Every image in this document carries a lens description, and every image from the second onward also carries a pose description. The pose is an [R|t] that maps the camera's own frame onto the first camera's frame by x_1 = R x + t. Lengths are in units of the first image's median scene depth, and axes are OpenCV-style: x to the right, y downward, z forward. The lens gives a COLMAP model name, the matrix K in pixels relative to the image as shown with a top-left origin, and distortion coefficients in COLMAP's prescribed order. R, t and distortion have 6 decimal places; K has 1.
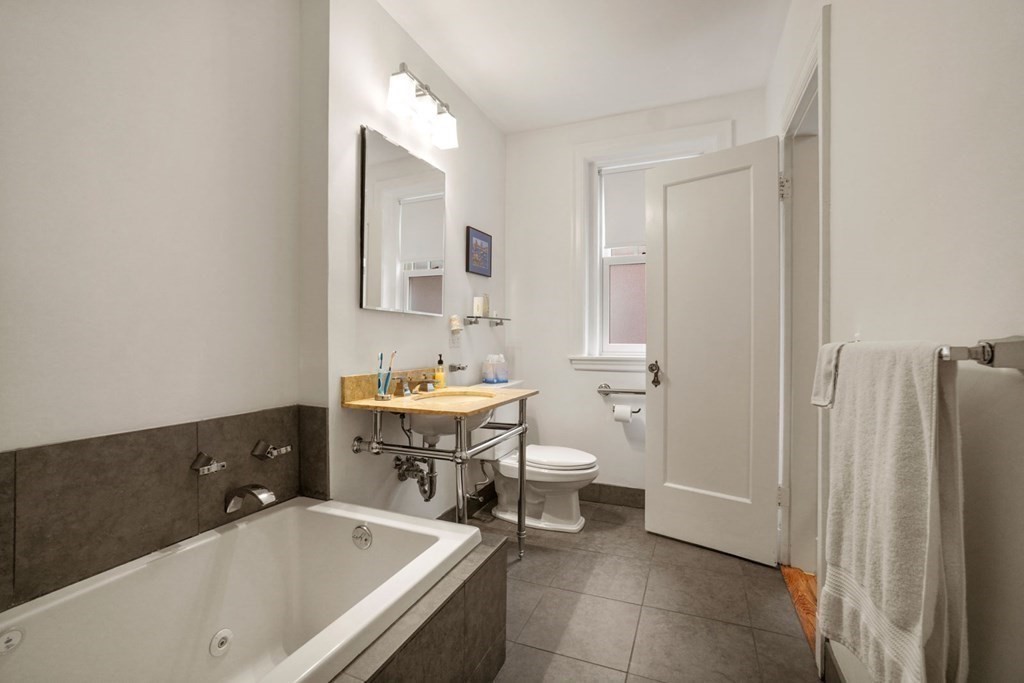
lens RADIAL K [[457.1, 0, 506.8], [0, 457.1, 340.9], [0, 0, 1]] dist [-0.058243, 0.021526]
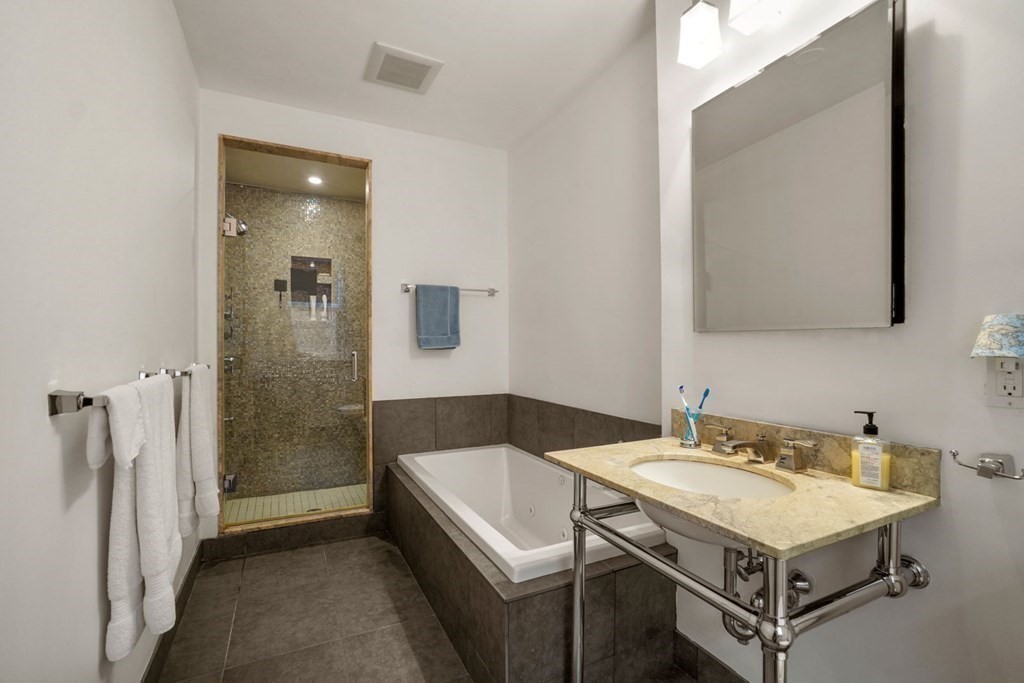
lens RADIAL K [[457.1, 0, 506.8], [0, 457.1, 340.9], [0, 0, 1]] dist [-0.058243, 0.021526]
pose [[-0.663743, -0.008034, -0.747917, 0.522513], [0.000423, 0.999938, -0.011117, -0.045013], [0.747960, -0.007695, -0.663699, 1.266542]]
